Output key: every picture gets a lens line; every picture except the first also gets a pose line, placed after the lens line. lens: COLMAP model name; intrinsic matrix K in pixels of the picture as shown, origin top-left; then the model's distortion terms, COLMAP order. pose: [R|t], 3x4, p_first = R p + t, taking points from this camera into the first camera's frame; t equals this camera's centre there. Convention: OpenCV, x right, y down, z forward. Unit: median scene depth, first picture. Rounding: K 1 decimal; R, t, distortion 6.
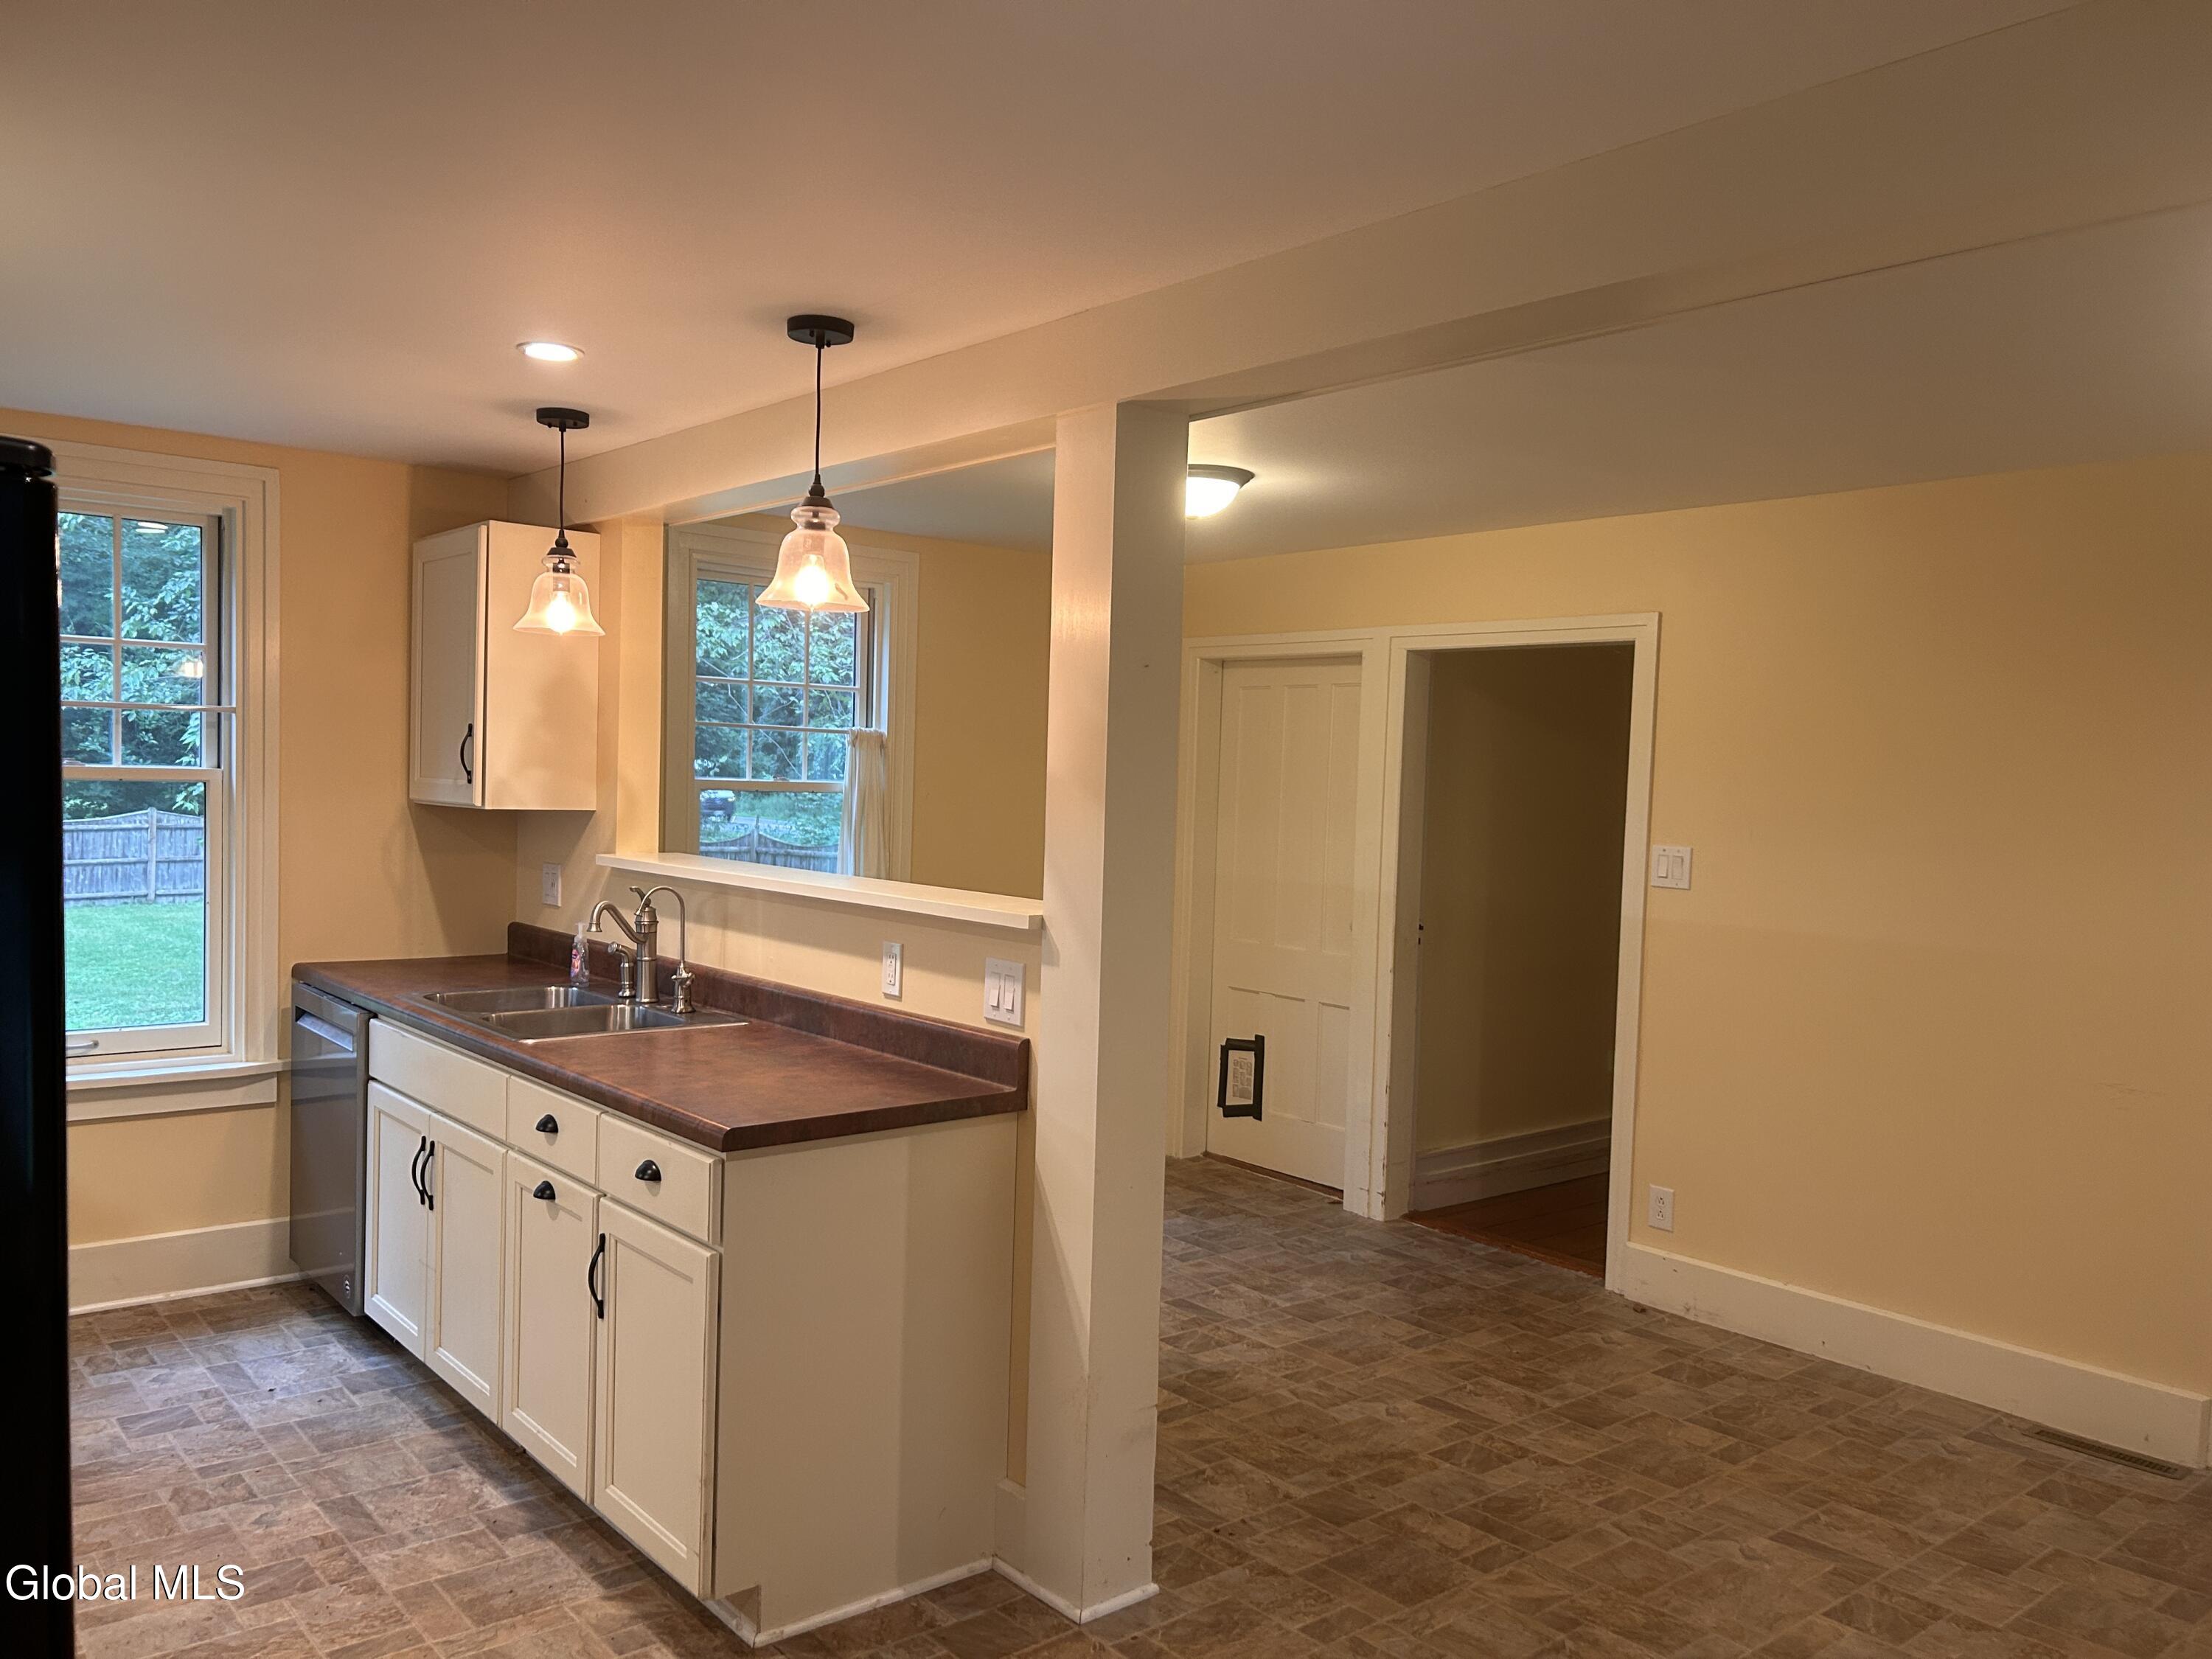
lens RADIAL K [[1673.4, 0, 1095.5], [0, 1673.4, 848.0], [0, 0, 1]] dist [0.055694, -0.064288]
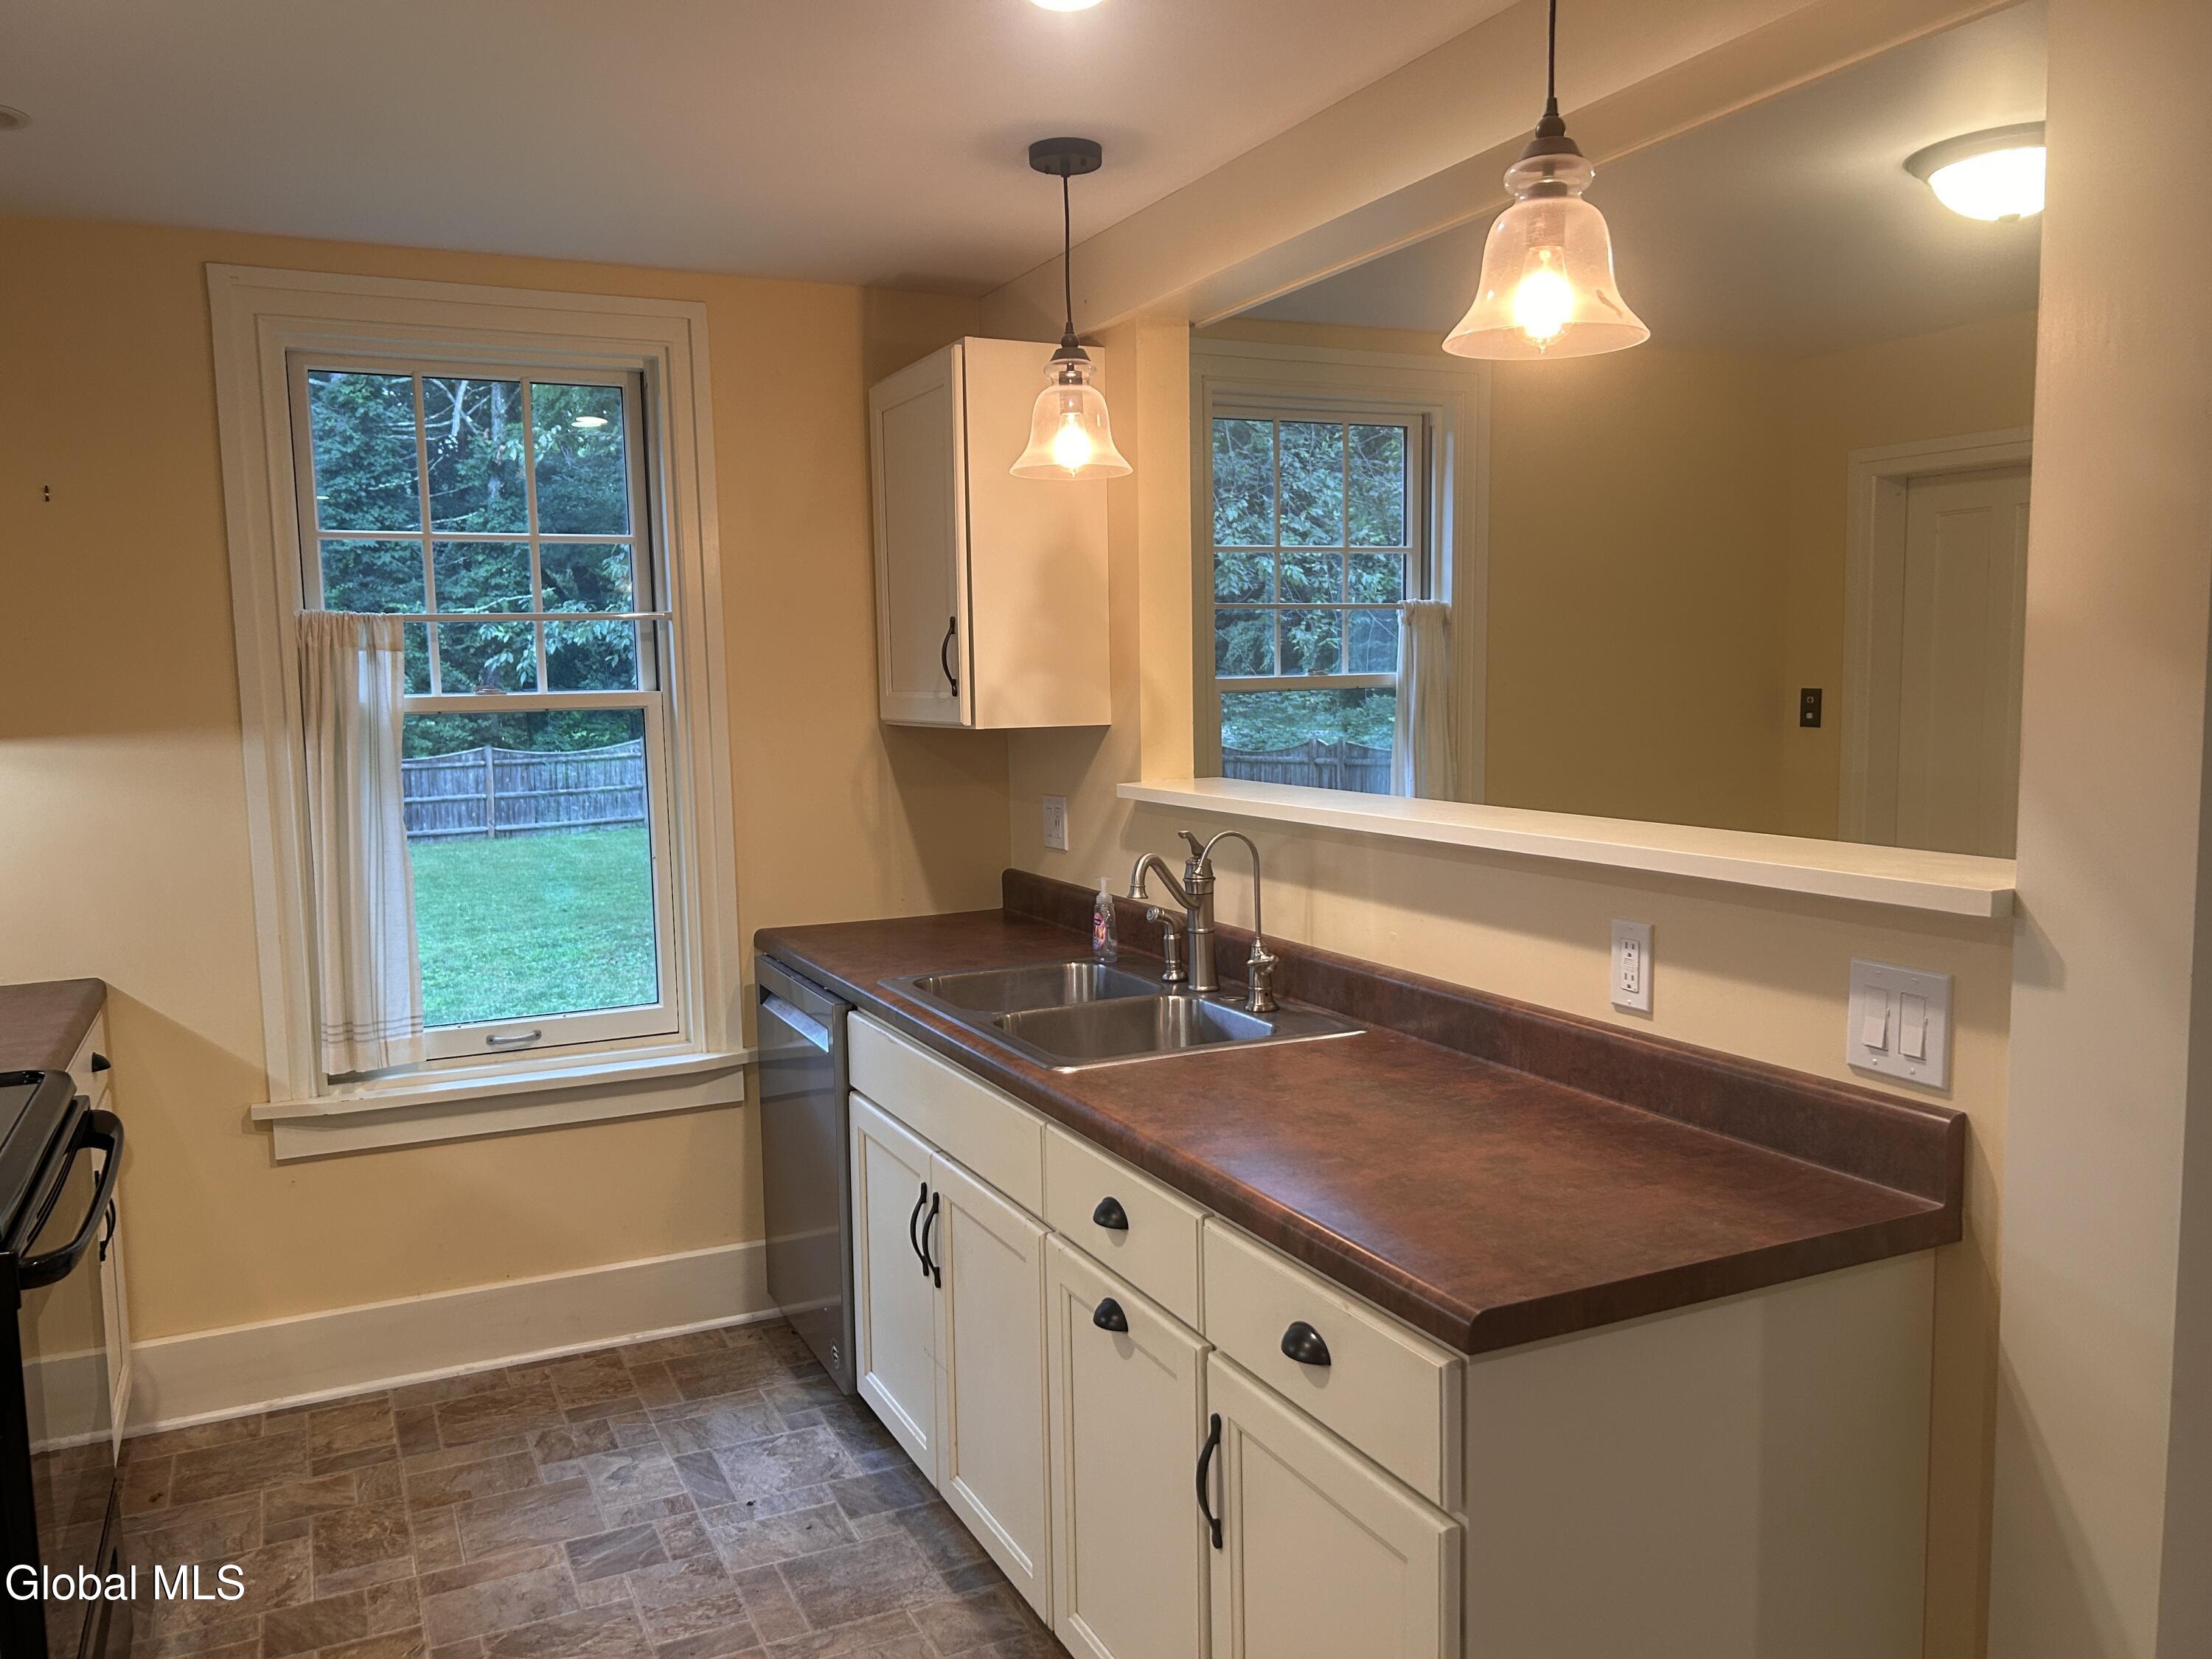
lens RADIAL K [[1673.4, 0, 1091.2], [0, 1673.4, 850.9], [0, 0, 1]] dist [0.055694, -0.064288]
pose [[0.967096, -0.022071, -0.253453, -0.137805], [0.037526, 0.997708, 0.056306, -0.009741], [0.251630, -0.063964, 0.965707, 0.319830]]
